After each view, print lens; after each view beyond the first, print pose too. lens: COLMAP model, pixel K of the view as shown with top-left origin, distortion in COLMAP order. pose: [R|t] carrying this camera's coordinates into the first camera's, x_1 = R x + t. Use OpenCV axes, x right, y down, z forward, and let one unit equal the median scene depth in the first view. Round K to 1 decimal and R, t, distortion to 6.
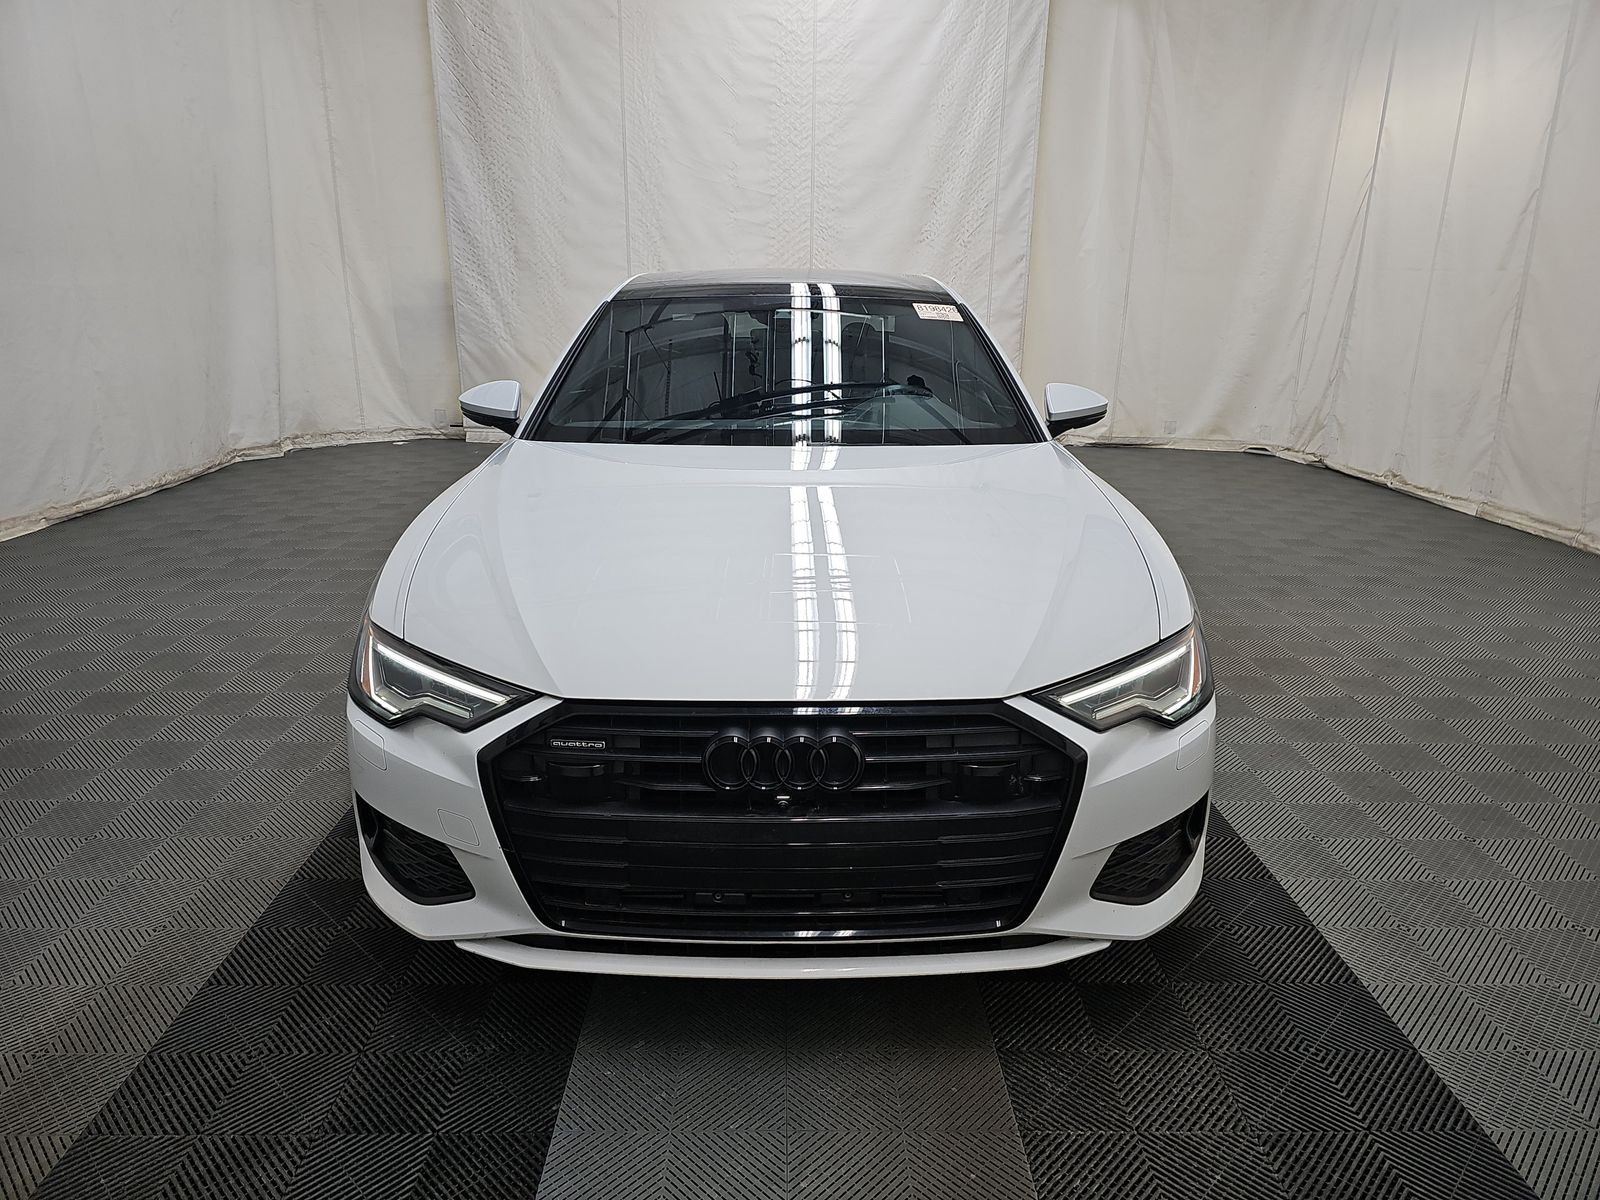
lens RADIAL K [[1066.7, 0, 800.0], [0, 1066.7, 600.0], [0, 0, 1]] dist [0.064770, -0.045514]
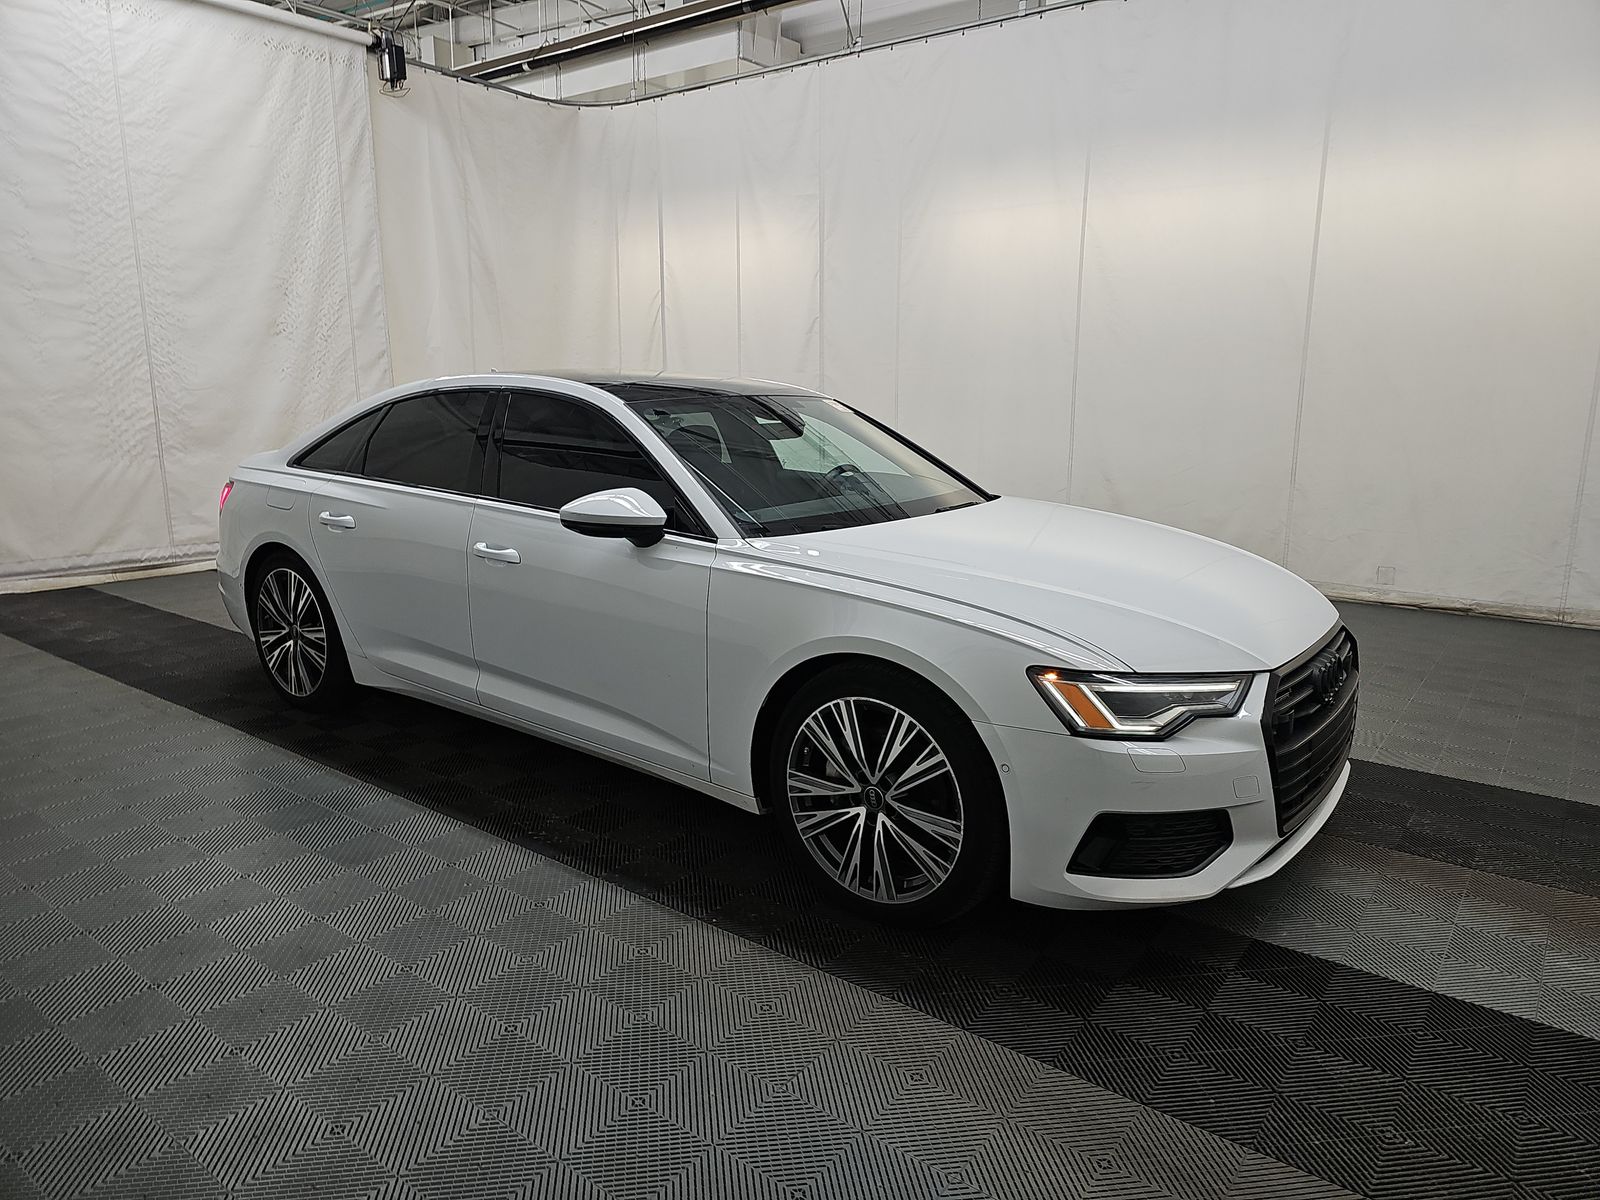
lens RADIAL K [[1066.7, 0, 800.0], [0, 1066.7, 600.0], [0, 0, 1]] dist [0.064770, -0.045514]
pose [[0.623245, -0.165977, 0.764210, -0.360736], [0.228063, 0.973315, 0.025397, -0.037388], [-0.748033, 0.158460, 0.644467, 0.116289]]
